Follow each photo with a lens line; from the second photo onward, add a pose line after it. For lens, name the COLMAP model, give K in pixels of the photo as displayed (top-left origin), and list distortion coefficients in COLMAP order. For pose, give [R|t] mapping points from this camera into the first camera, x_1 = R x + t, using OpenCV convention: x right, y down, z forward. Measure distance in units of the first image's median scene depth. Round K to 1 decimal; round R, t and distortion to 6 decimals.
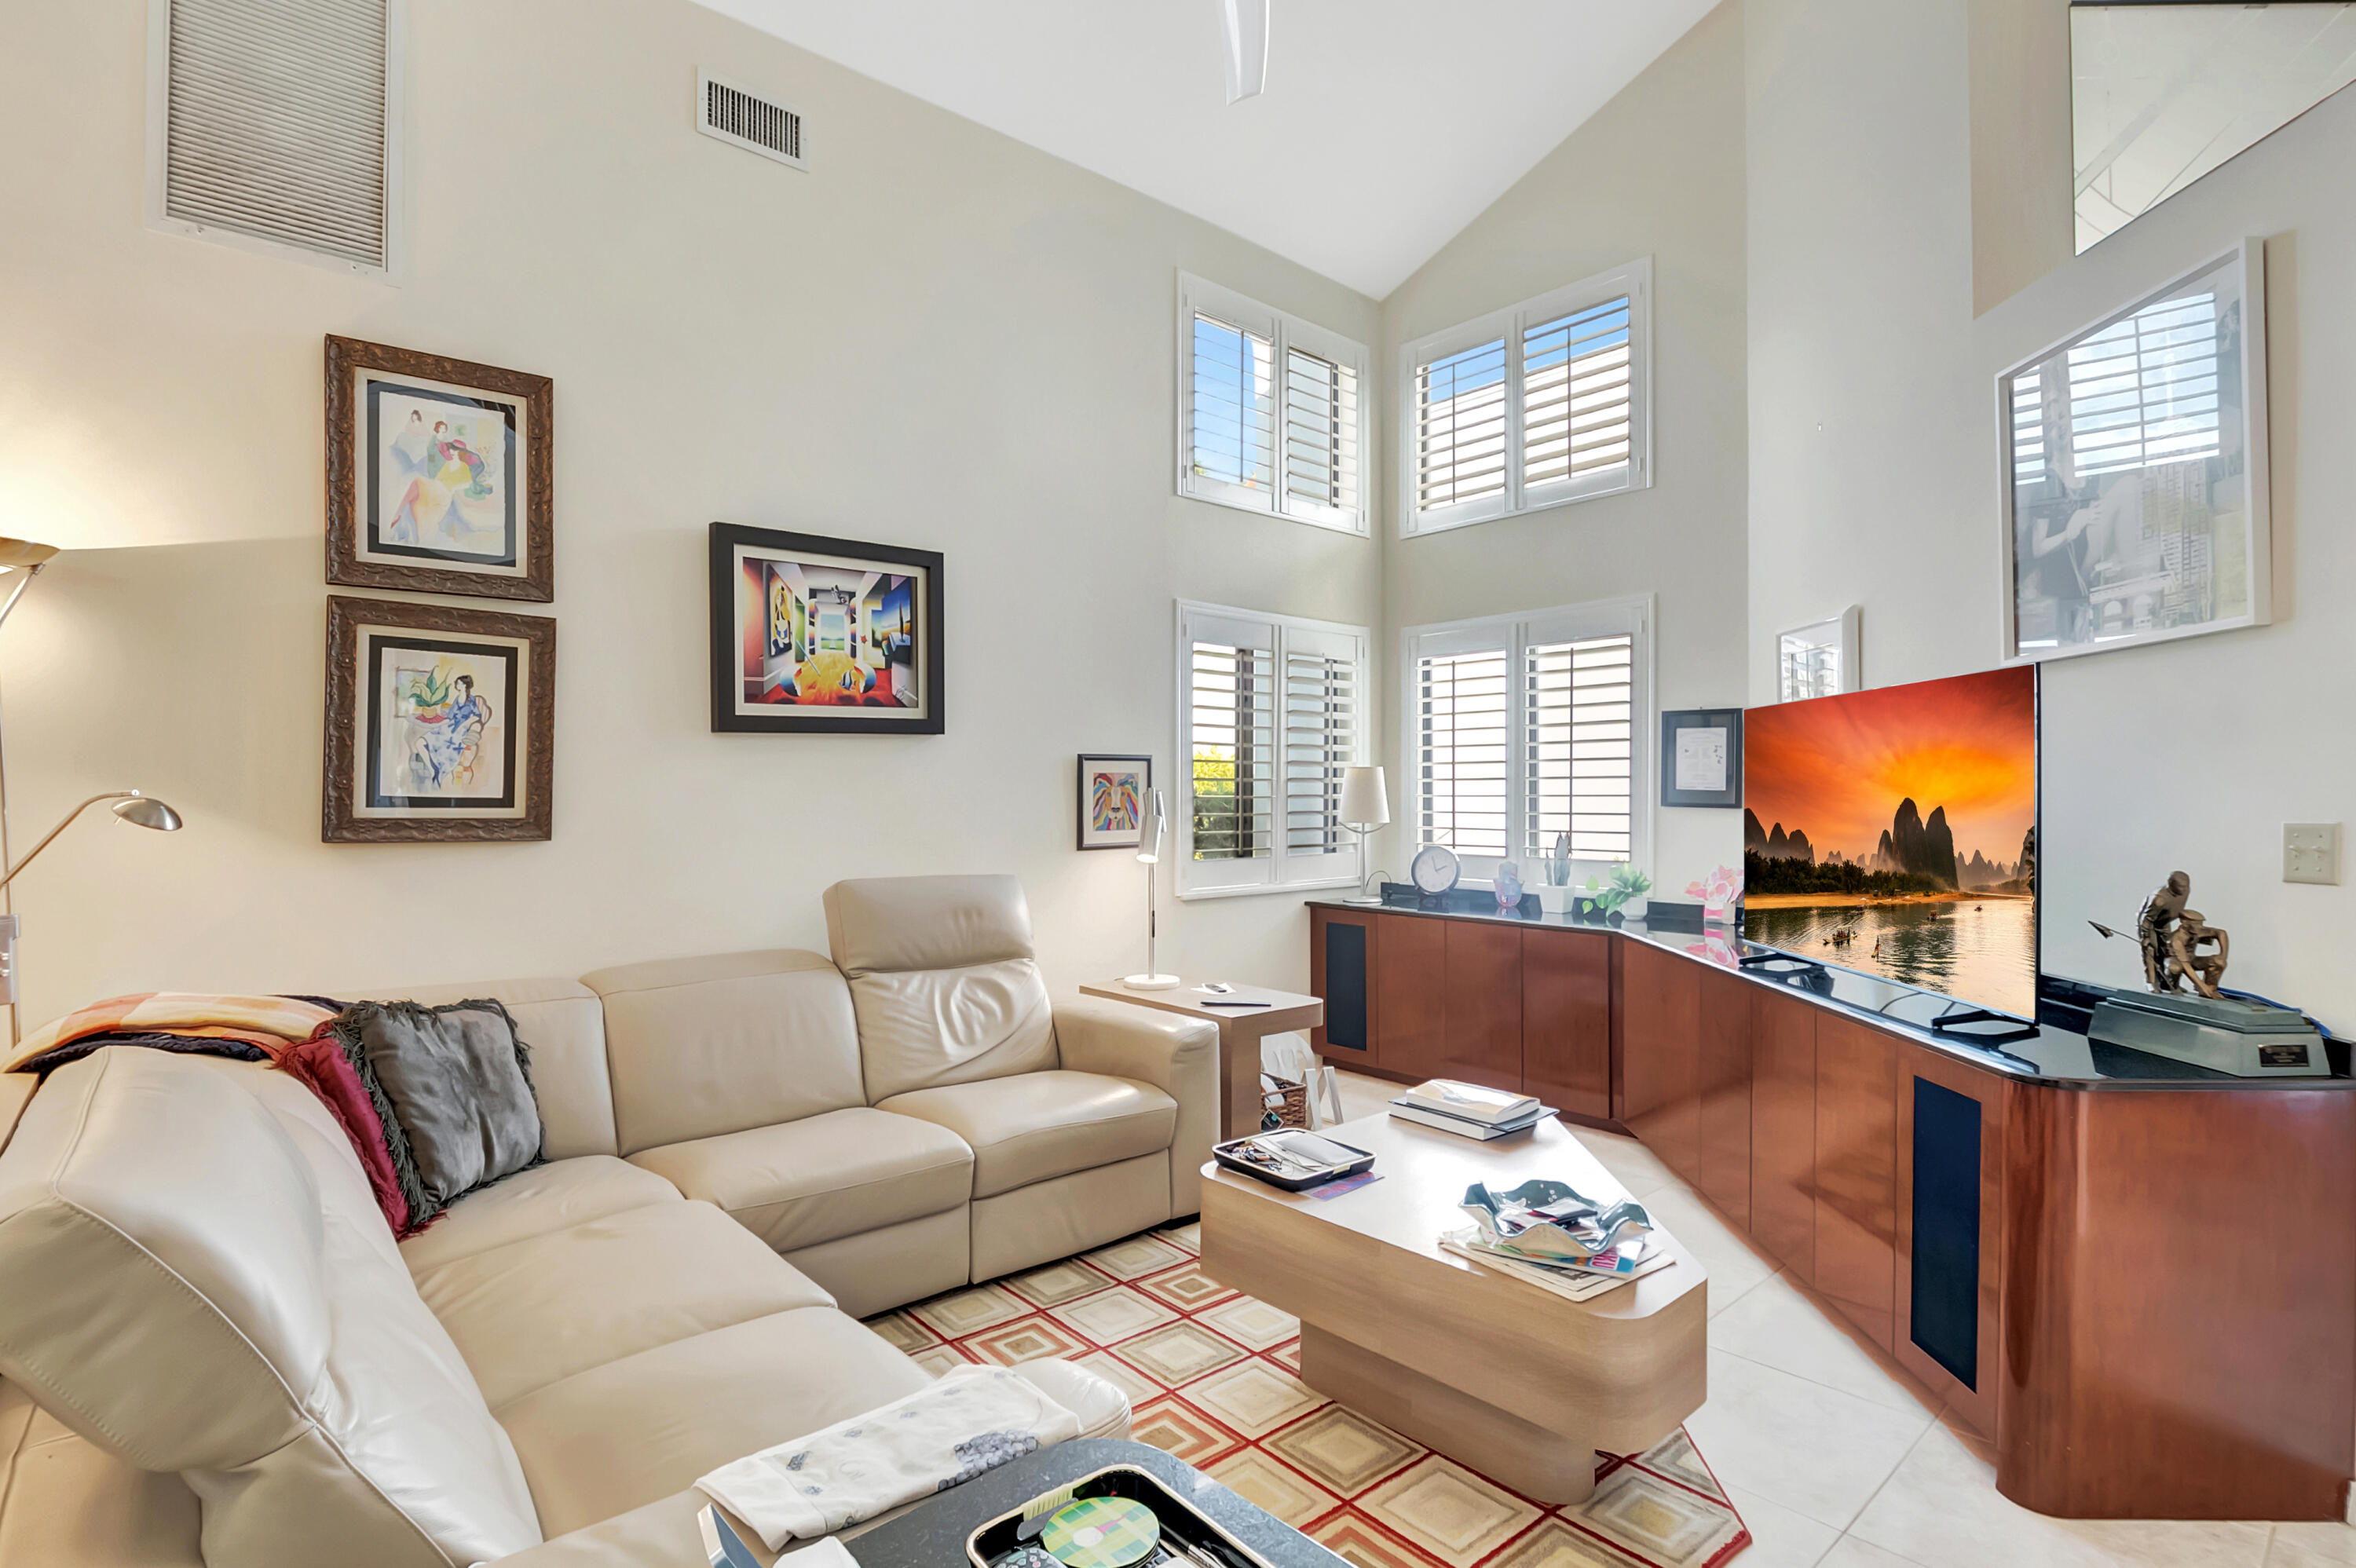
lens RADIAL K [[1134.7, 0, 1183.5], [0, 1134.7, 782.7], [0, 0, 1]] dist [-0.012448, -0.003394]
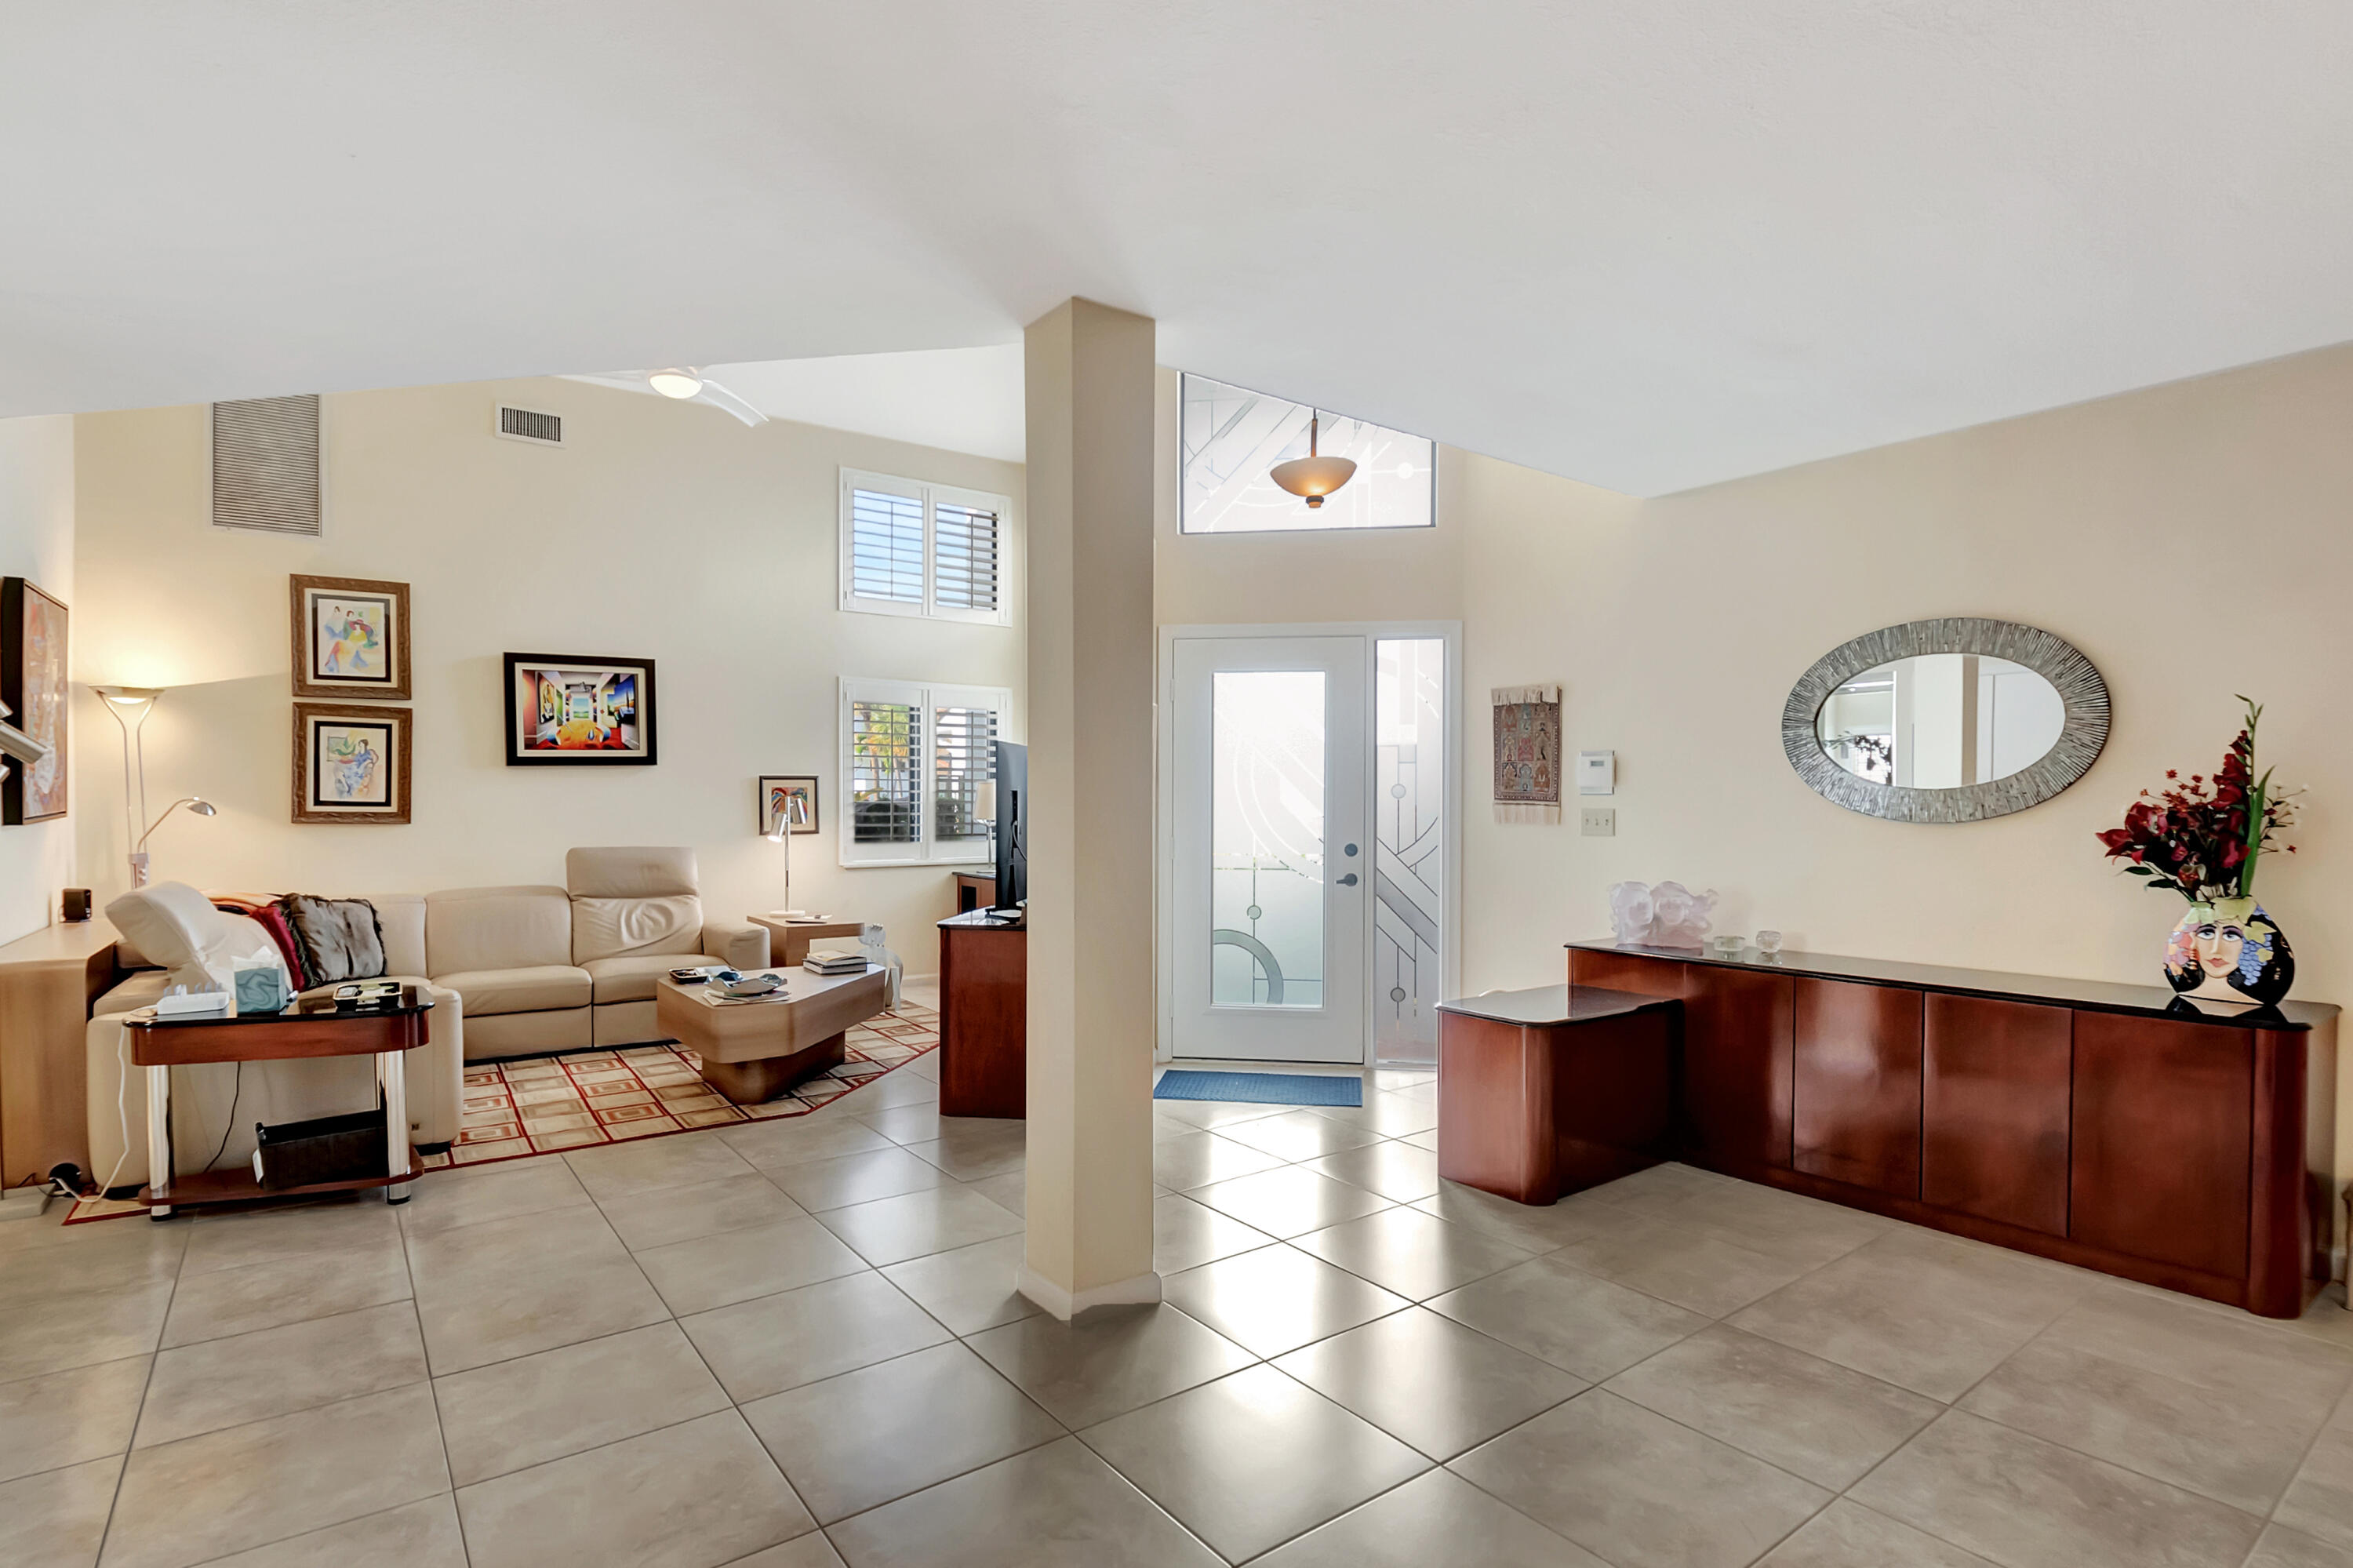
lens RADIAL K [[1133.4, 0, 1169.6], [0, 1133.4, 797.4], [0, 0, 1]] dist [-0.012448, -0.003394]
pose [[0.995508, 0.001197, -0.094674, 0.922545], [-0.000659, 0.999983, 0.005716, -0.005764], [0.094679, -0.005628, 0.995492, -0.797546]]
